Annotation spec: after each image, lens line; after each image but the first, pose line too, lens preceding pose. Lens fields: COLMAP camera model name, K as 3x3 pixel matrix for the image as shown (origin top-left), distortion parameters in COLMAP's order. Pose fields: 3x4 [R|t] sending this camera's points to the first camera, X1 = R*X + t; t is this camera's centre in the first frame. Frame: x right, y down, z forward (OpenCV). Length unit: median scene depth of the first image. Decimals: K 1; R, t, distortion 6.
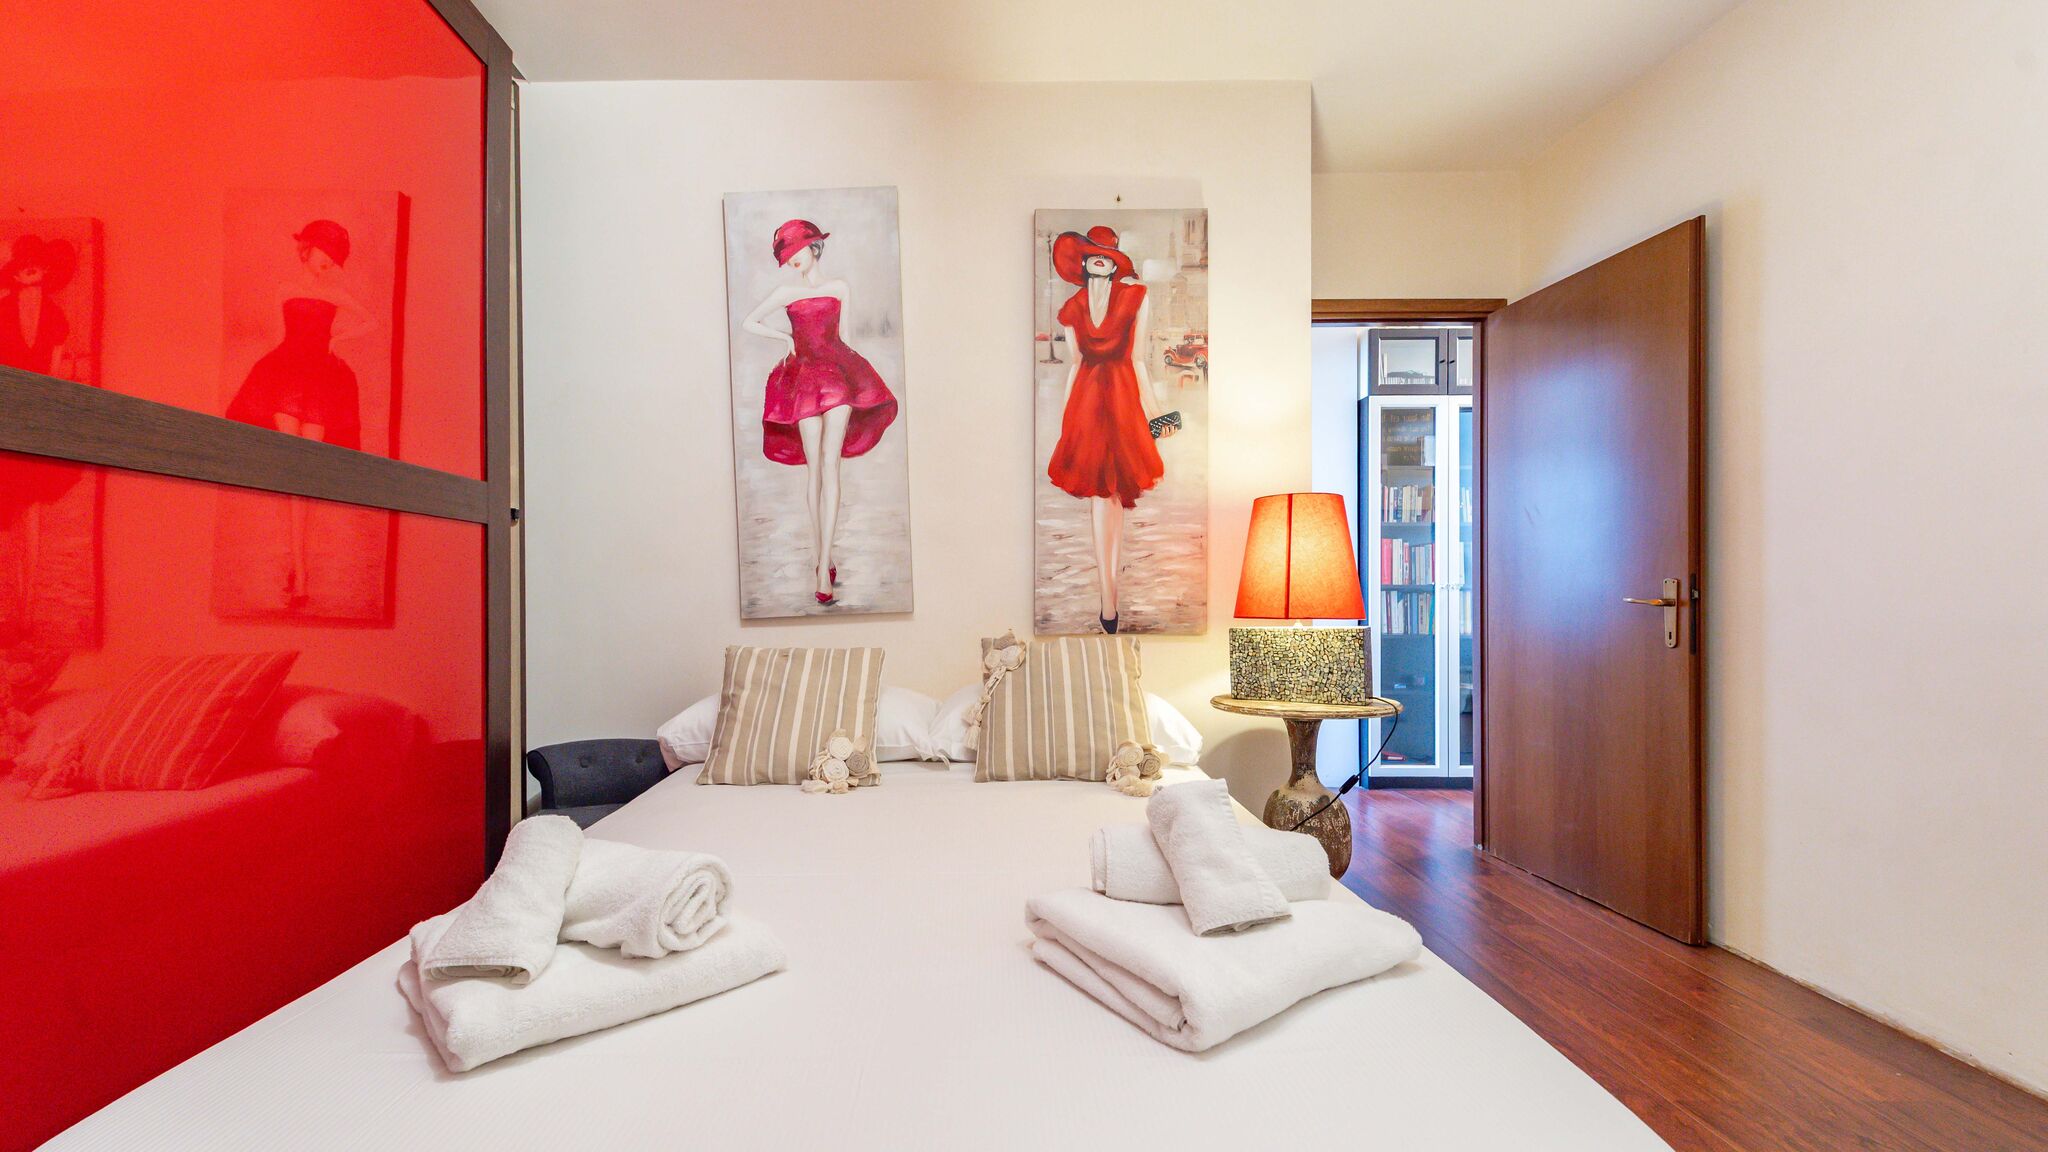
lens RADIAL K [[796.3, 0, 1021.5], [0, 796.3, 596.1], [0, 0, 1]] dist [0.010893, -0.002525]
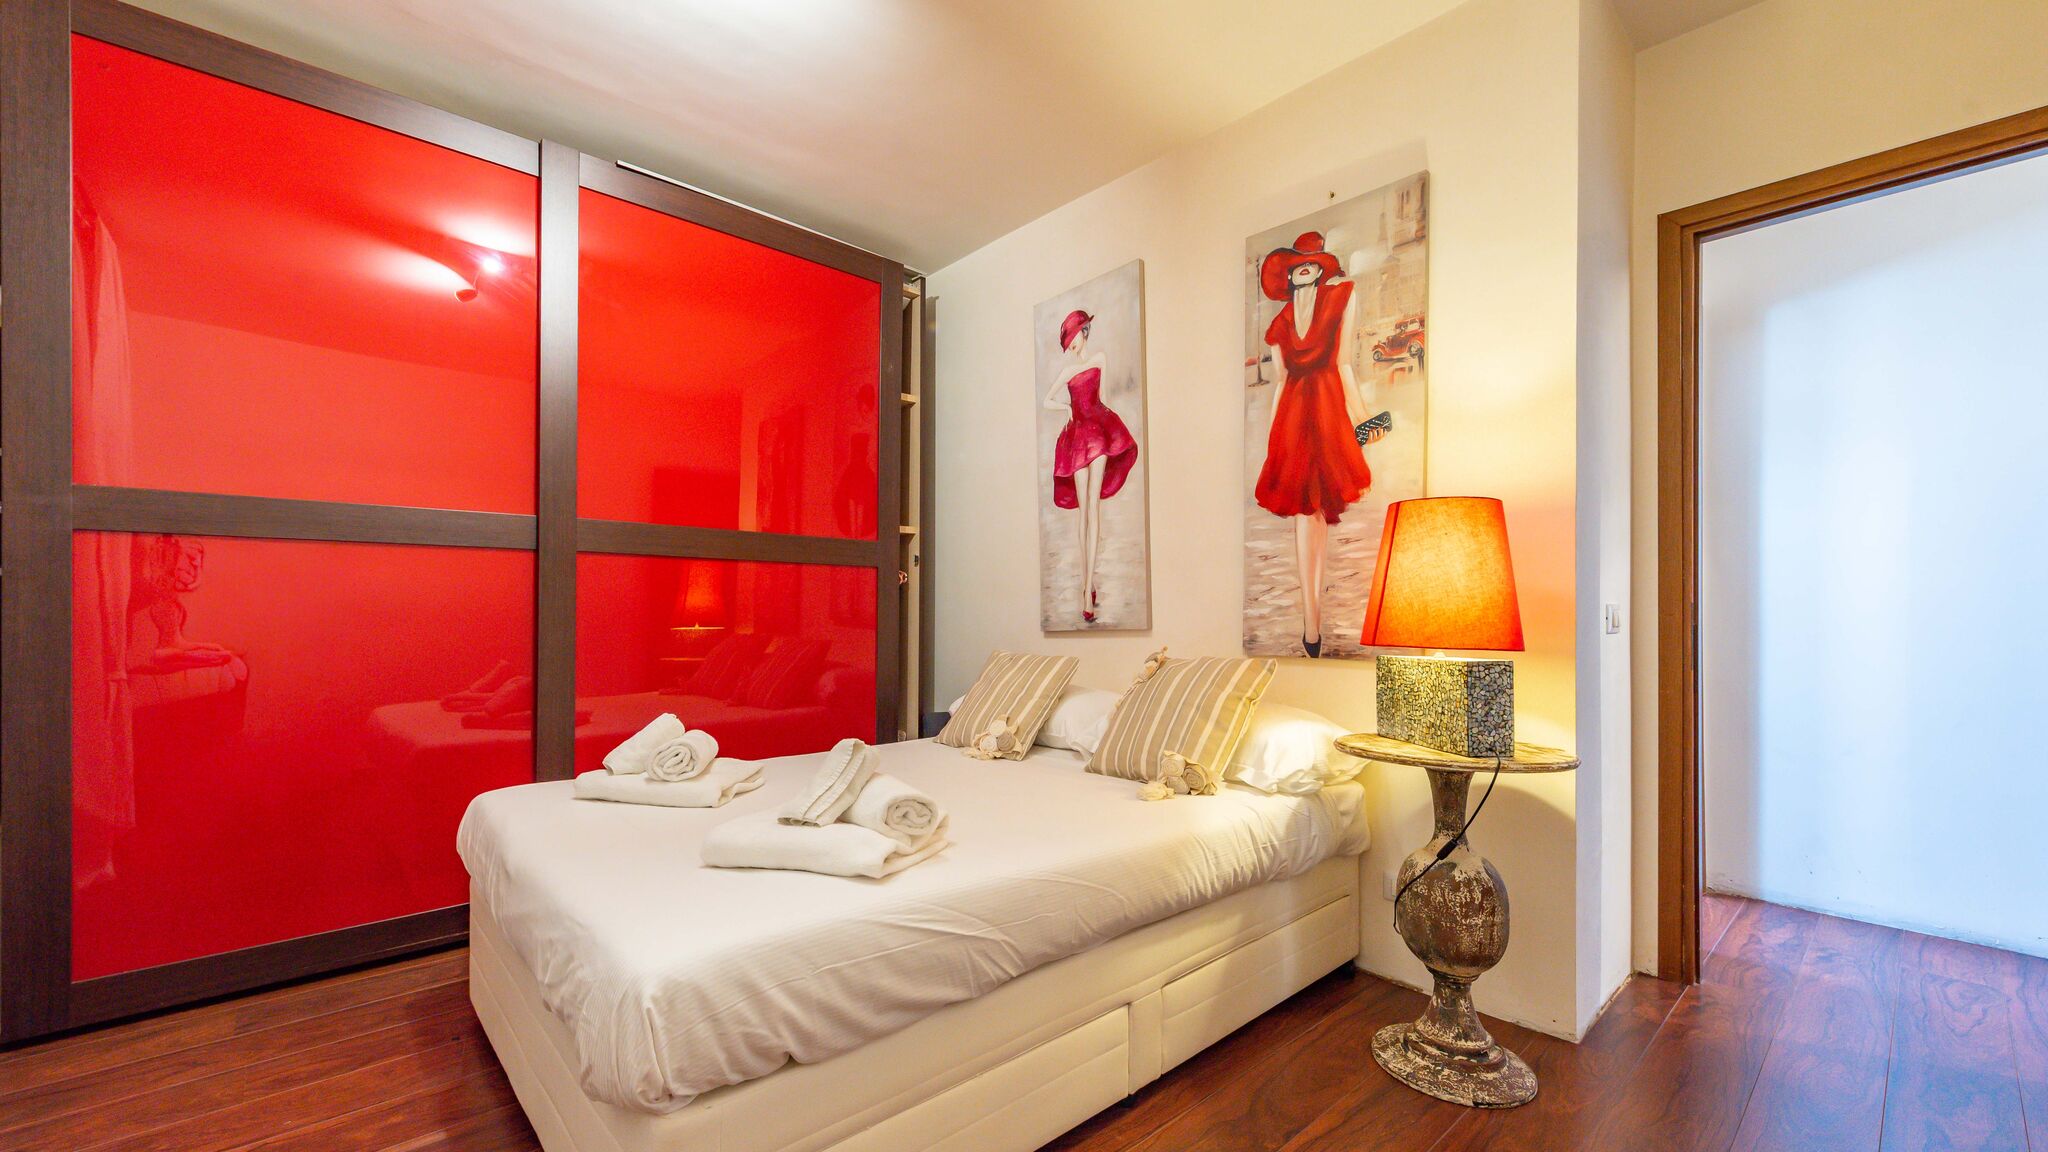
lens RADIAL K [[796.3, 0, 984.4], [0, 796.3, 610.8], [0, 0, 1]] dist [0.010893, -0.002525]
pose [[0.666402, 0.008336, -0.745546, 0.557769], [-0.012319, 0.999924, 0.000169, -0.003967], [0.745491, 0.009072, 0.666454, 0.072909]]
